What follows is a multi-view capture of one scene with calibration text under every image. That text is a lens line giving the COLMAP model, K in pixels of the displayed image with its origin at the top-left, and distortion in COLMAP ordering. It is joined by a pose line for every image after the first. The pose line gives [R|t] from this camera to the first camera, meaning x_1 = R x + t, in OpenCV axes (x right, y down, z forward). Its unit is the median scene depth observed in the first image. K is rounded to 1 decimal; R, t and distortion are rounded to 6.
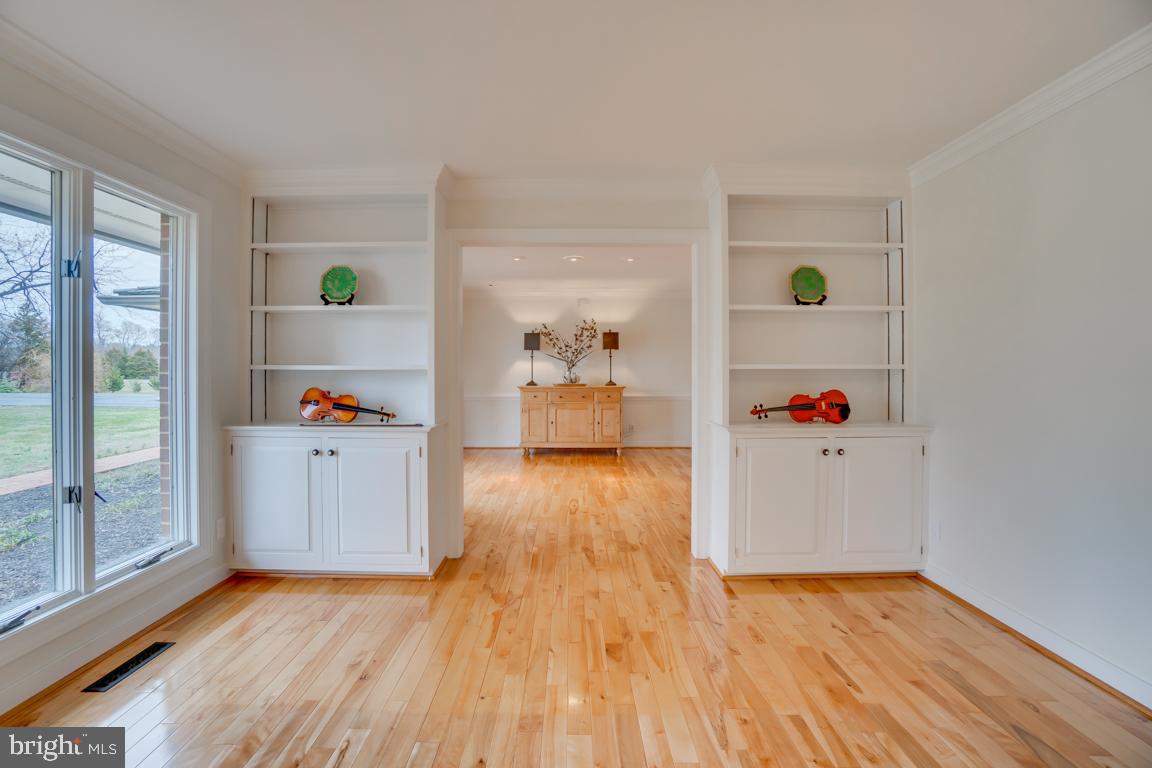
lens RADIAL K [[525.6, 0, 585.3], [0, 525.6, 367.6], [0, 0, 1]] dist [-0.043427, 0.002030]
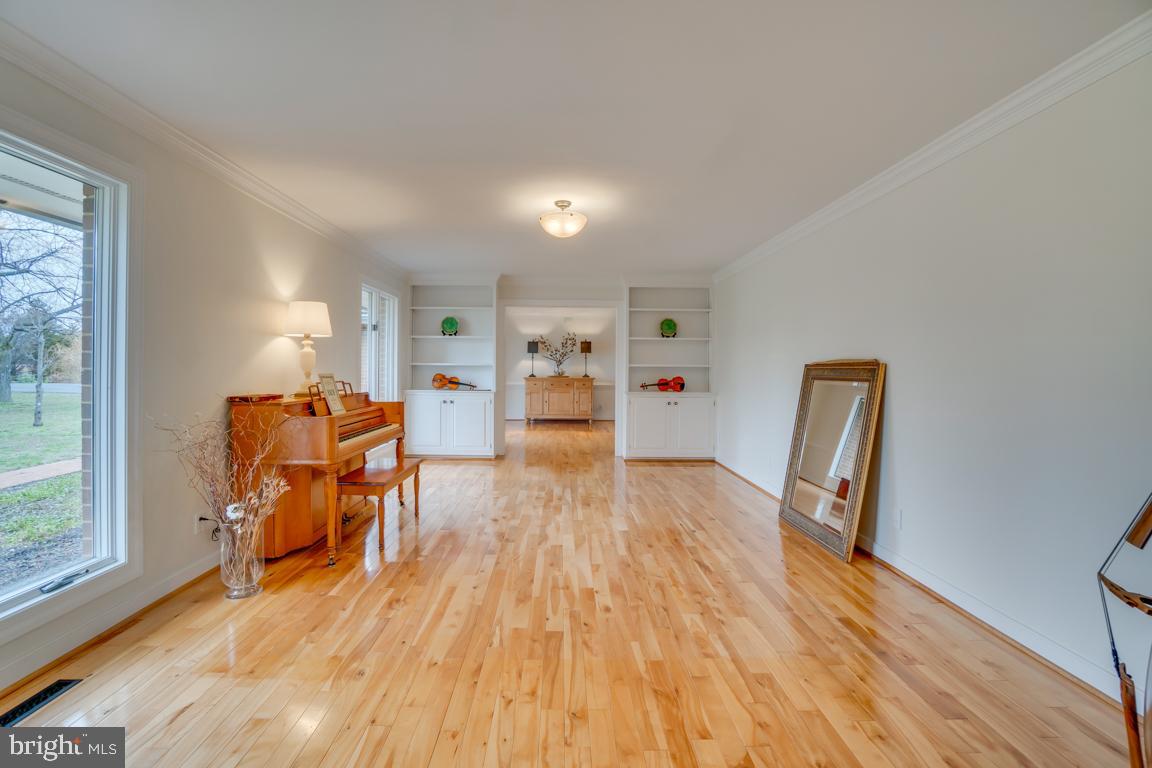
lens RADIAL K [[517.2, 0, 584.6], [0, 517.2, 375.4], [0, 0, 1]] dist [-0.003432, 0.000754]
pose [[0.999803, 0.007957, 0.018198, 0.047053], [-0.008315, 0.999771, 0.019704, -0.001146], [-0.018037, -0.019851, 0.999640, -1.145278]]
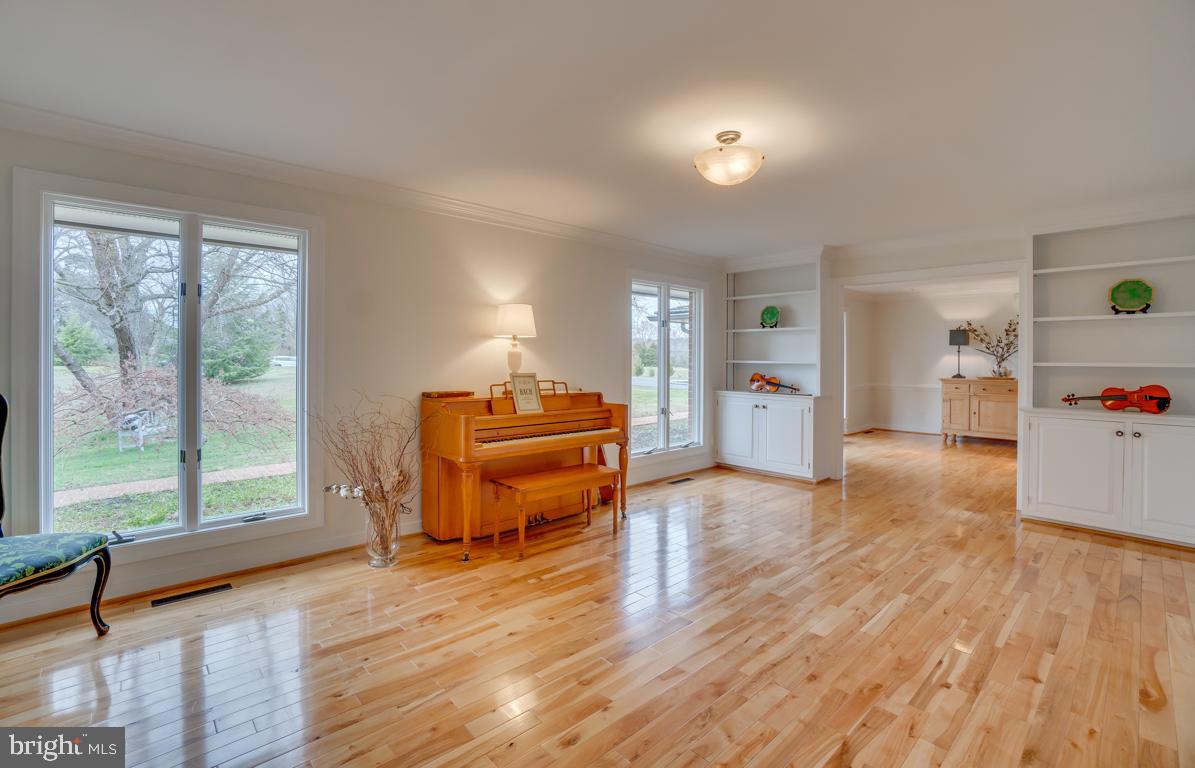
lens RADIAL K [[538.7, 0, 593.9], [0, 538.7, 364.1], [0, 0, 1]] dist [-0.028634, 0.001343]
pose [[0.676335, 0.012006, -0.736496, 0.488894], [-0.004112, 0.999913, 0.012523, -0.013663], [0.736583, -0.005441, 0.676326, -0.715932]]
